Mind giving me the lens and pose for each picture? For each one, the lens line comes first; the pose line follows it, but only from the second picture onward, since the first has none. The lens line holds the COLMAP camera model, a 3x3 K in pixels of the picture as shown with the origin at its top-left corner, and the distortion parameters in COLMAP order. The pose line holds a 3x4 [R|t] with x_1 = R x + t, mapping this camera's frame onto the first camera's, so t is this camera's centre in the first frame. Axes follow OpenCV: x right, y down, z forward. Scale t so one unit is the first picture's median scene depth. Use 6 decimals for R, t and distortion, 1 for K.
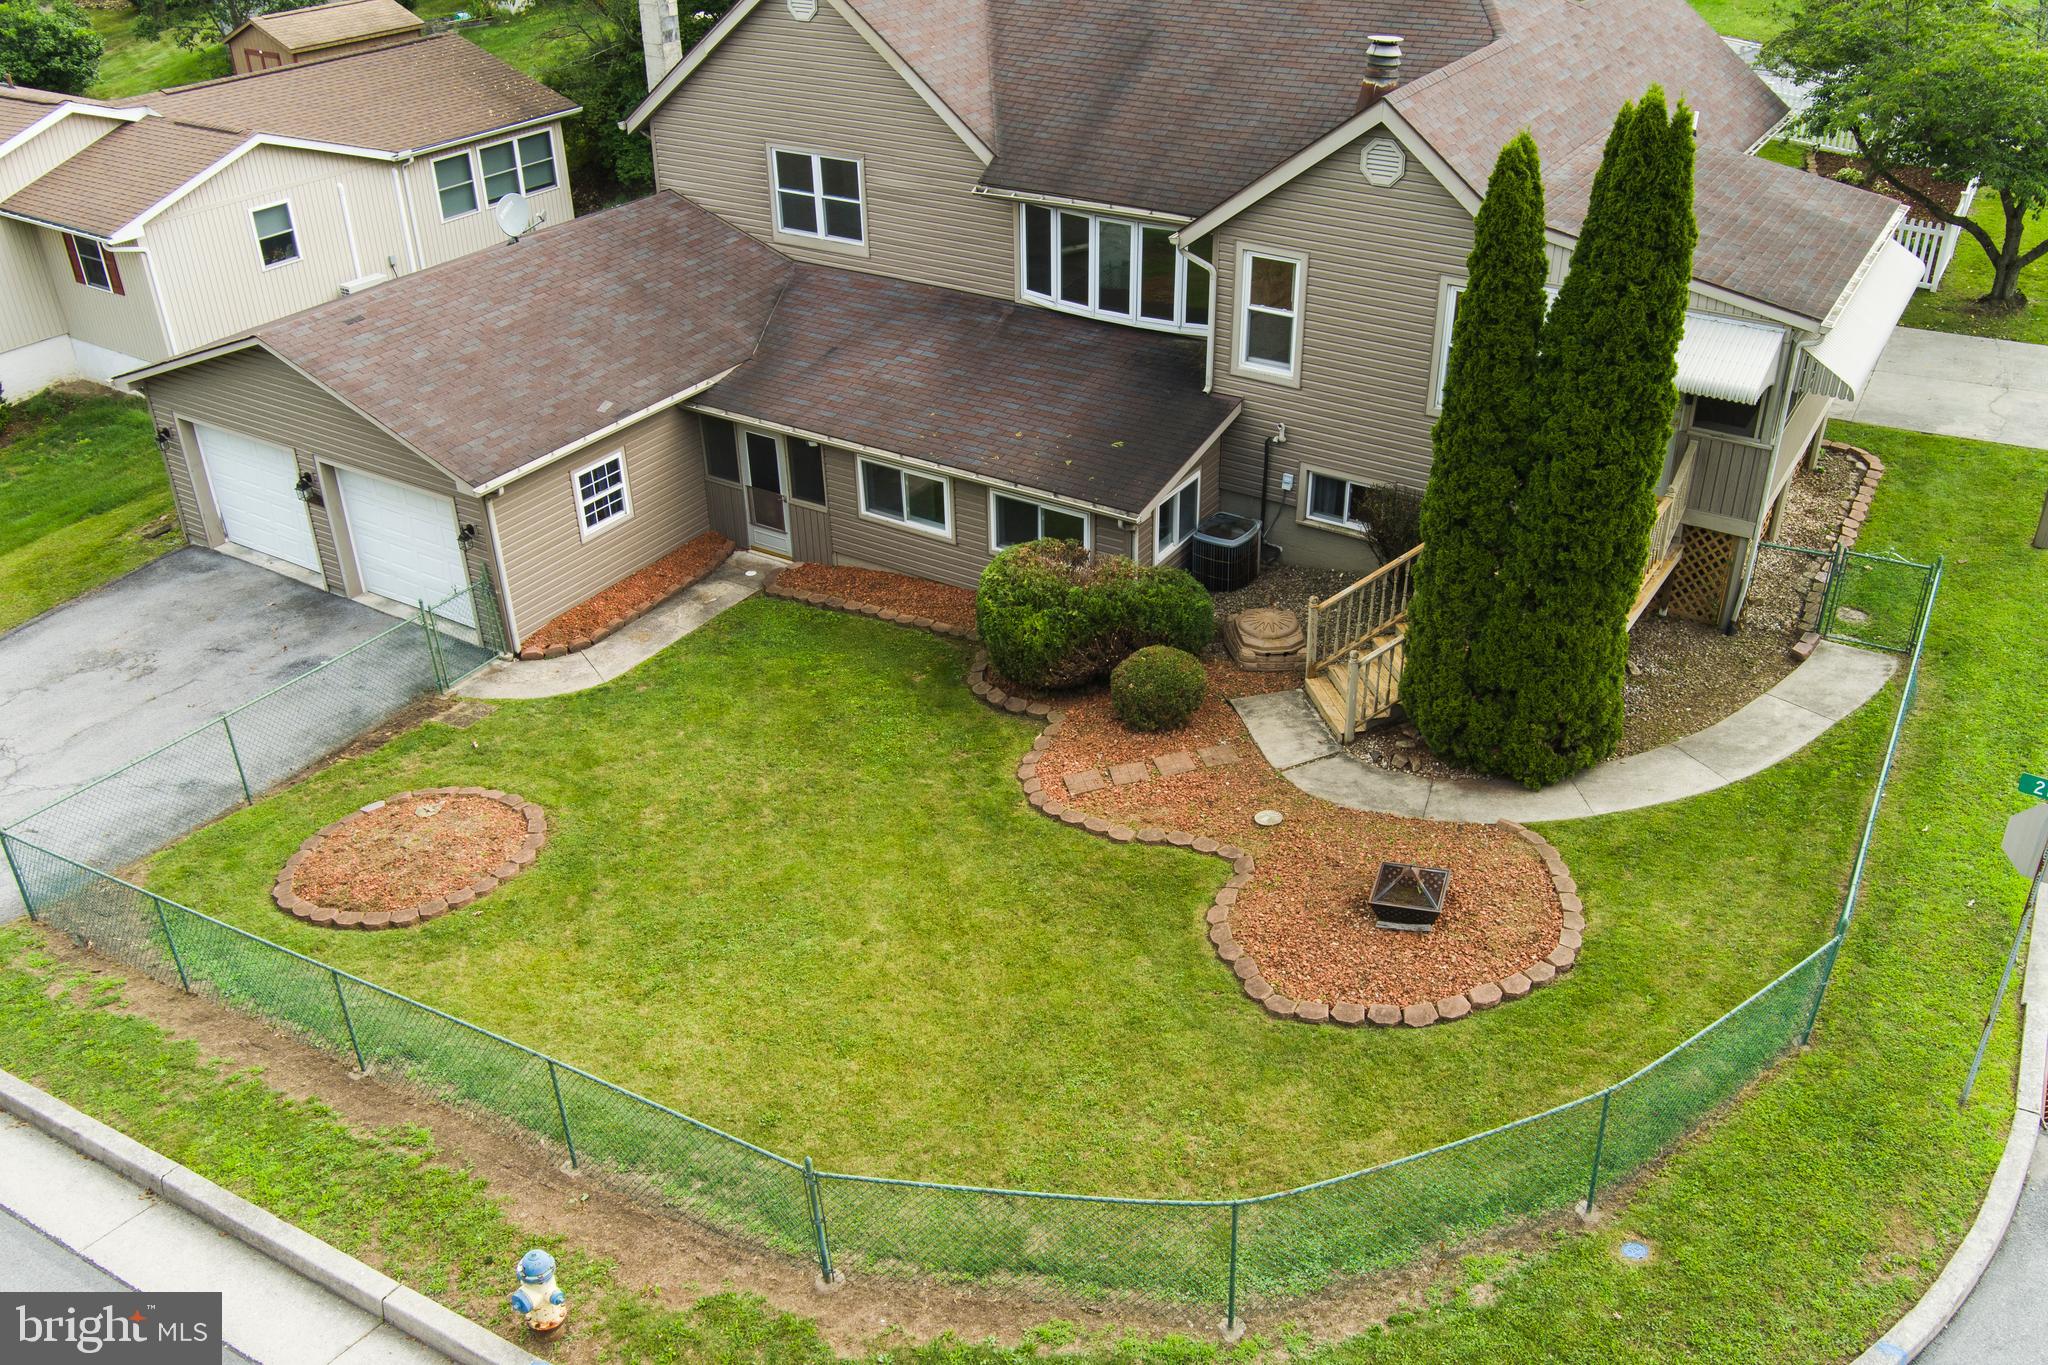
lens RADIAL K [[1692.5, 0, 1057.3], [0, 1692.5, 700.2], [0, 0, 1]] dist [-0.066925, 0.010259]
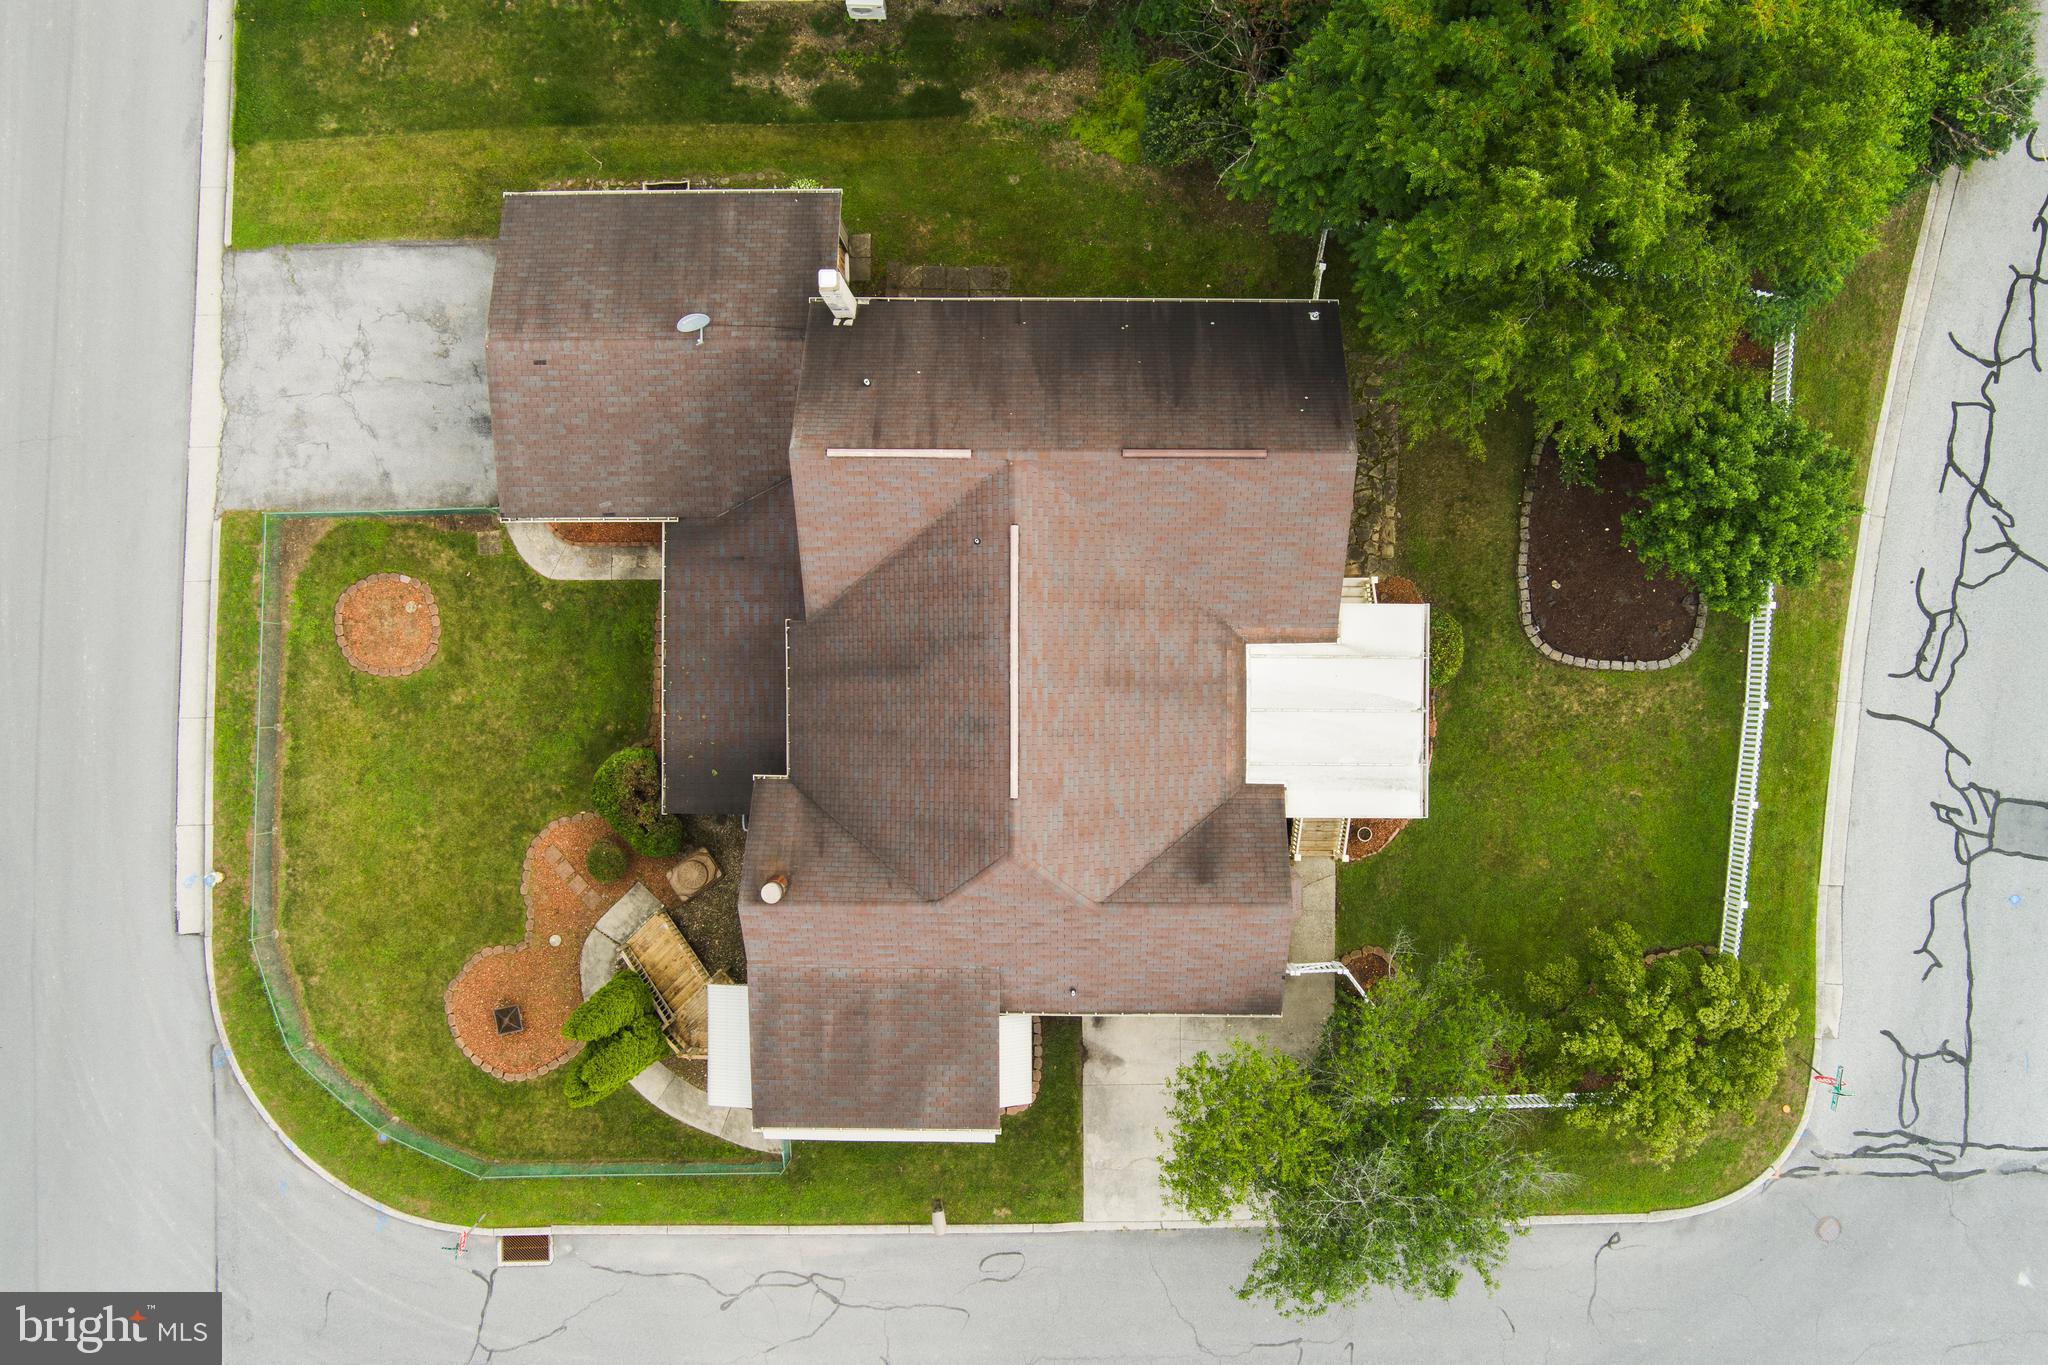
lens RADIAL K [[1692.5, 0, 1057.3], [0, 1692.5, 700.2], [0, 0, 1]] dist [-0.066925, 0.010259]
pose [[0.519585, 0.854402, 0.005272, 0.157563], [-0.453864, 0.270768, 0.848936, -1.968741], [0.723905, -0.443487, 0.528470, 0.327504]]
